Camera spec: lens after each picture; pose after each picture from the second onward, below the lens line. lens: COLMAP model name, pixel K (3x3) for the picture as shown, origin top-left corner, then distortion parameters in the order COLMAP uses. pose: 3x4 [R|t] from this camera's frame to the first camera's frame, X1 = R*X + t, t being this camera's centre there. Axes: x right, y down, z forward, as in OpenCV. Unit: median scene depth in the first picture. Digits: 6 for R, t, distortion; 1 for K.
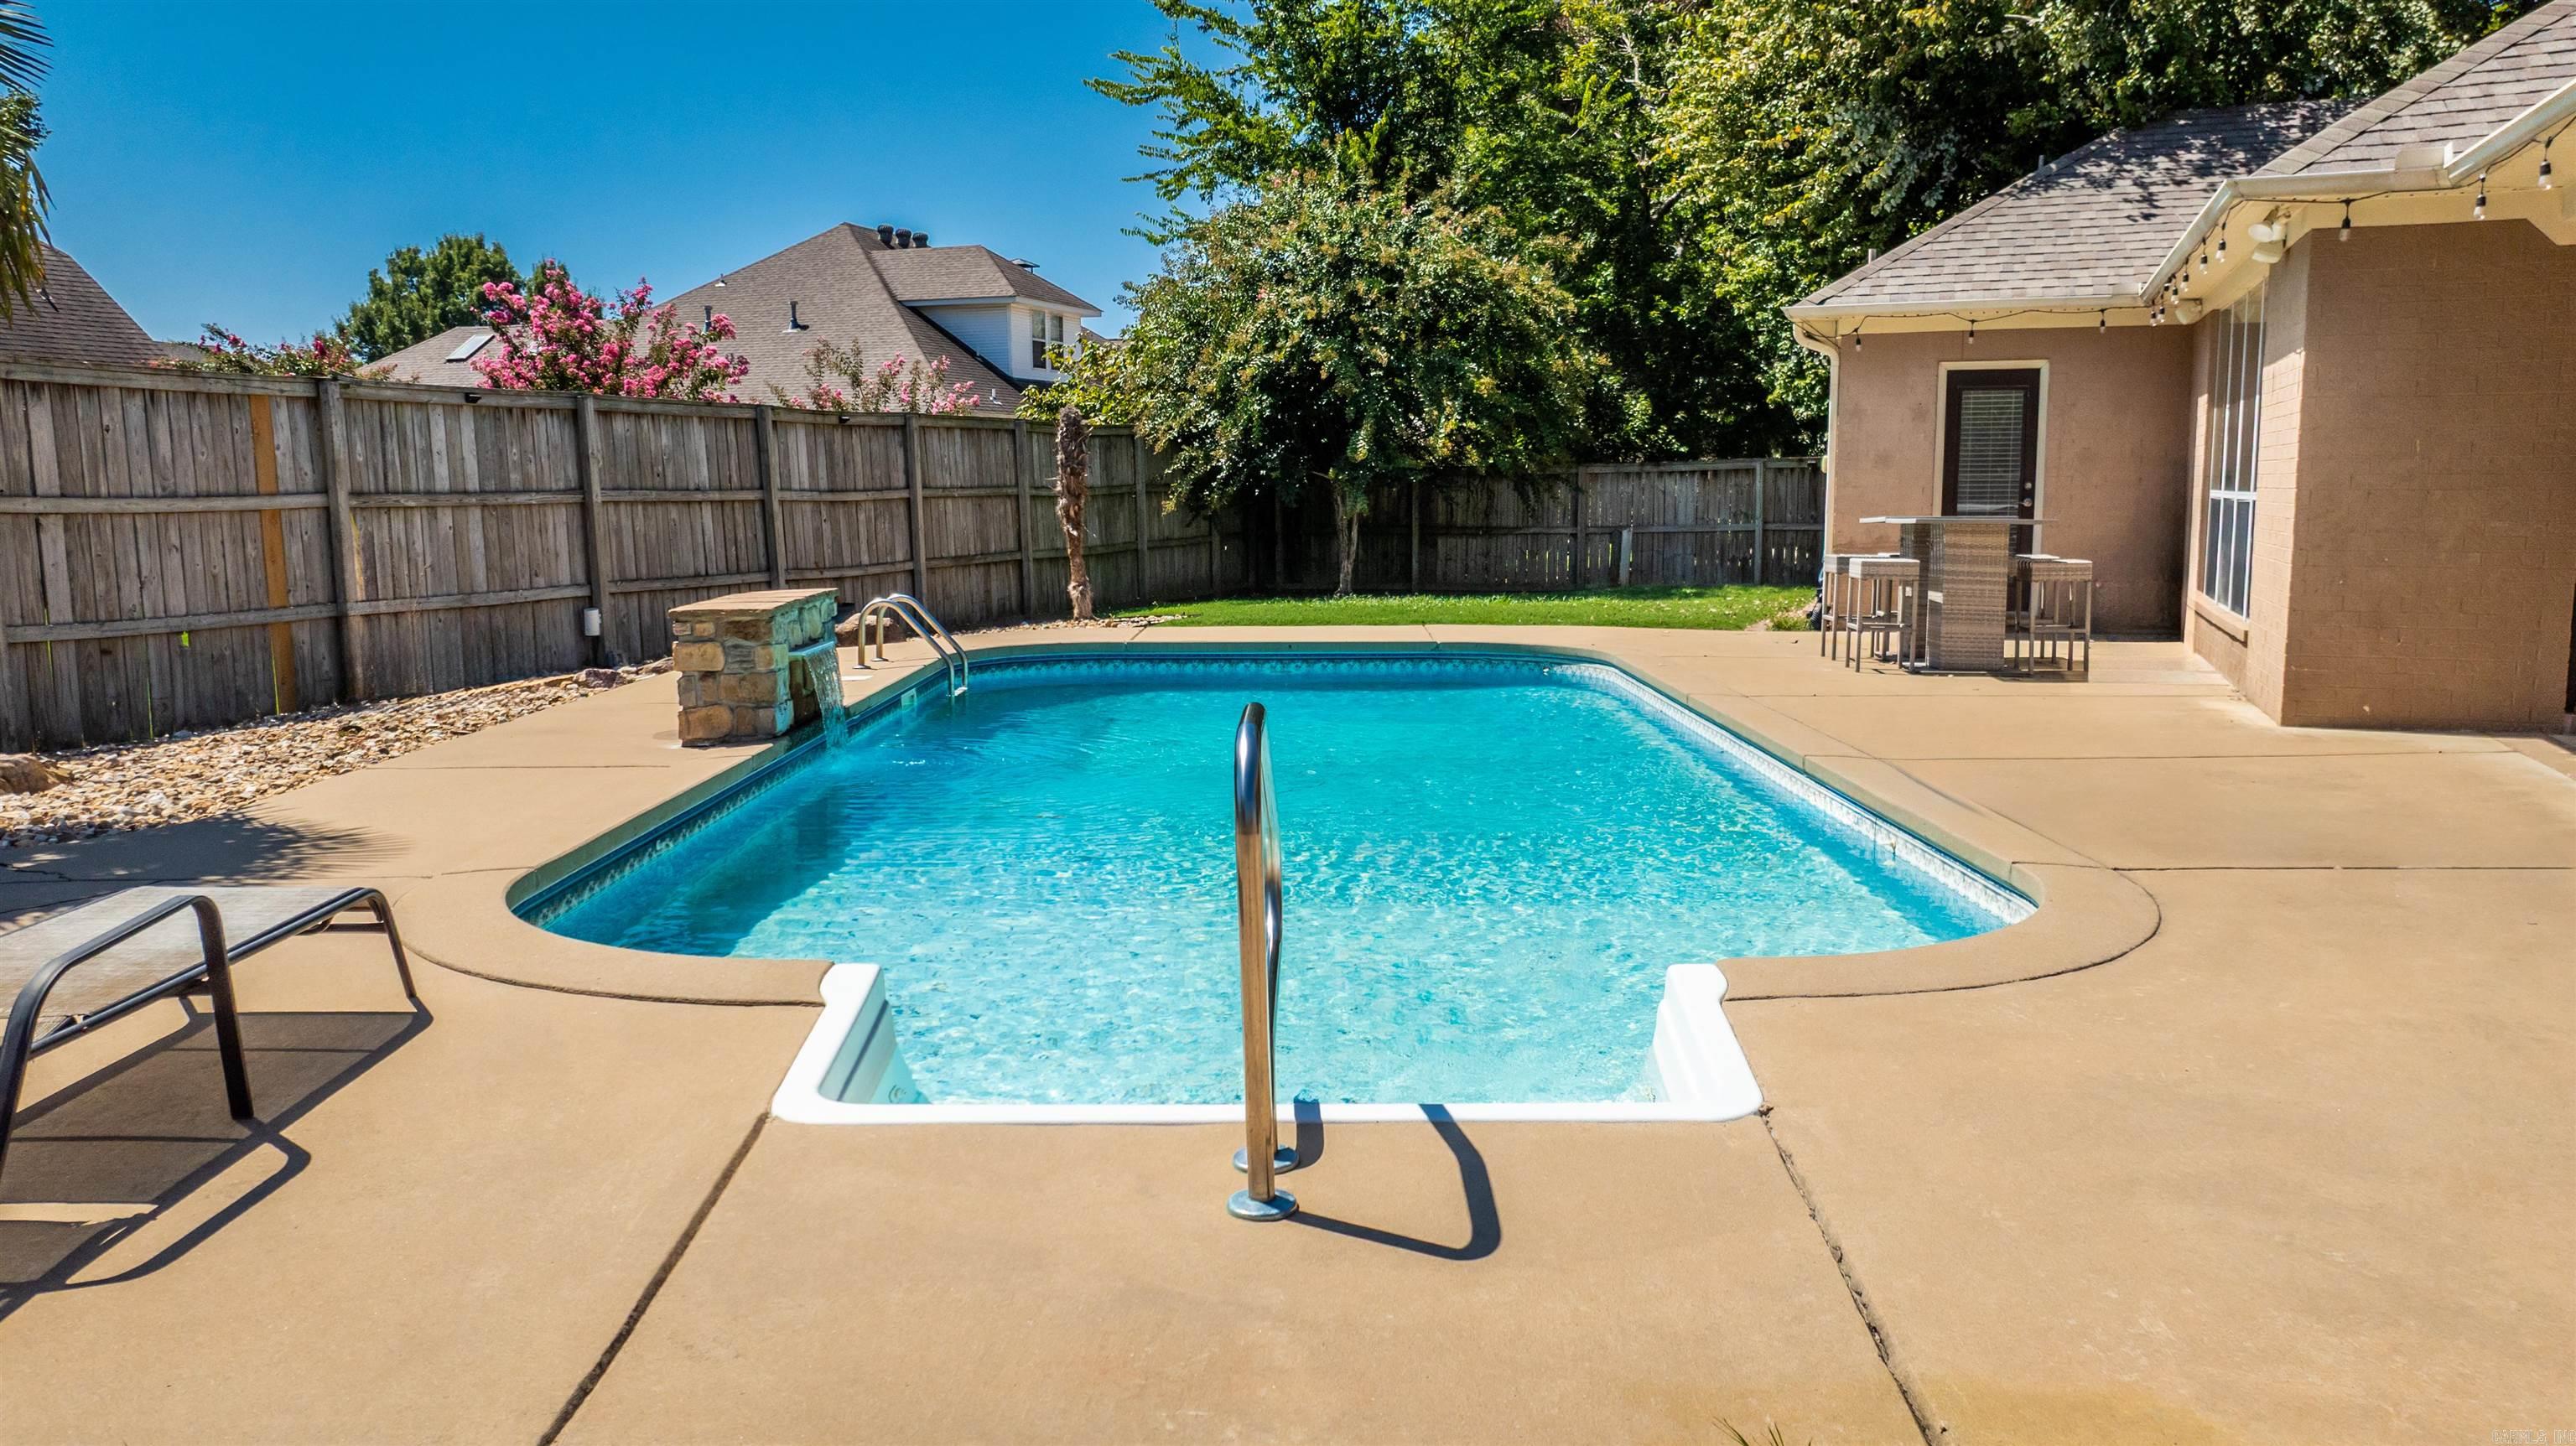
lens RADIAL K [[1852.9, 0, 1306.3], [0, 1852.9, 739.5], [0, 0, 1]] dist [-0.028220, 0.000043]
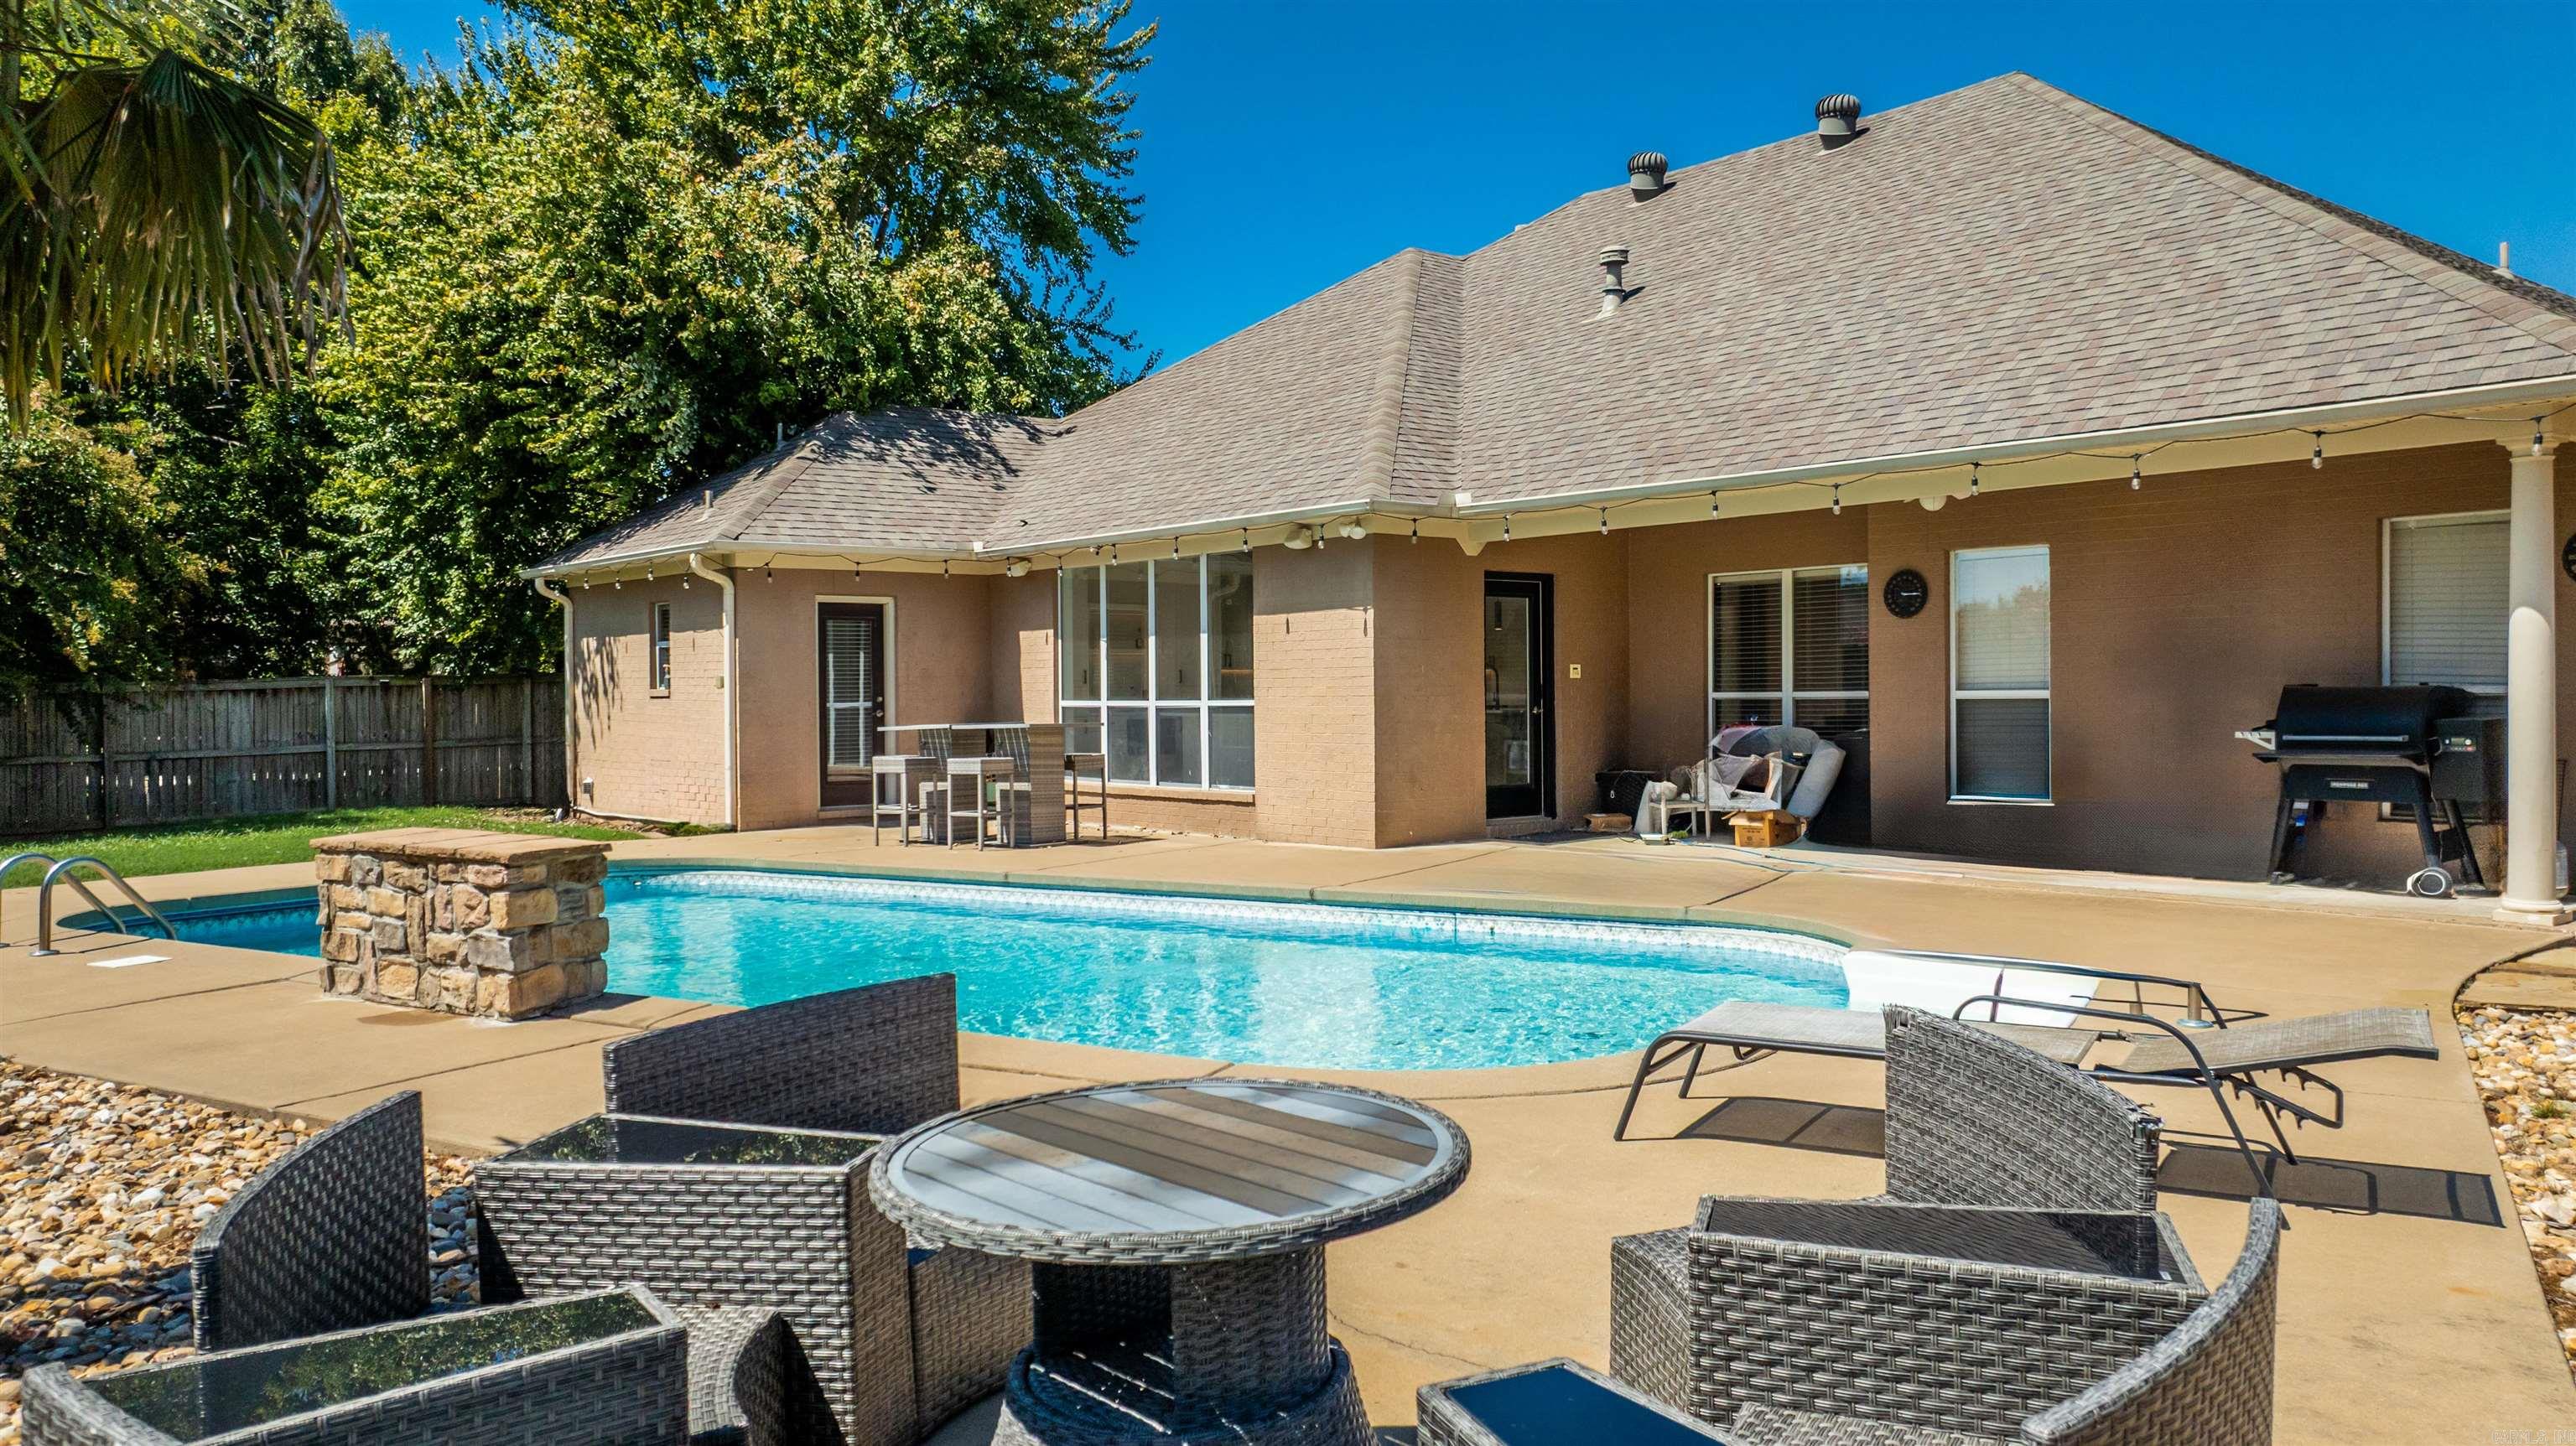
lens RADIAL K [[1824.6, 0, 1282.3], [0, 1824.6, 711.8], [0, 0, 1]] dist [-0.023185, -0.000431]
pose [[0.508979, -0.010155, 0.860719, -0.446133], [0.124757, 0.990243, -0.062091, -0.020661], [-0.851690, 0.138984, 0.505280, 0.157152]]
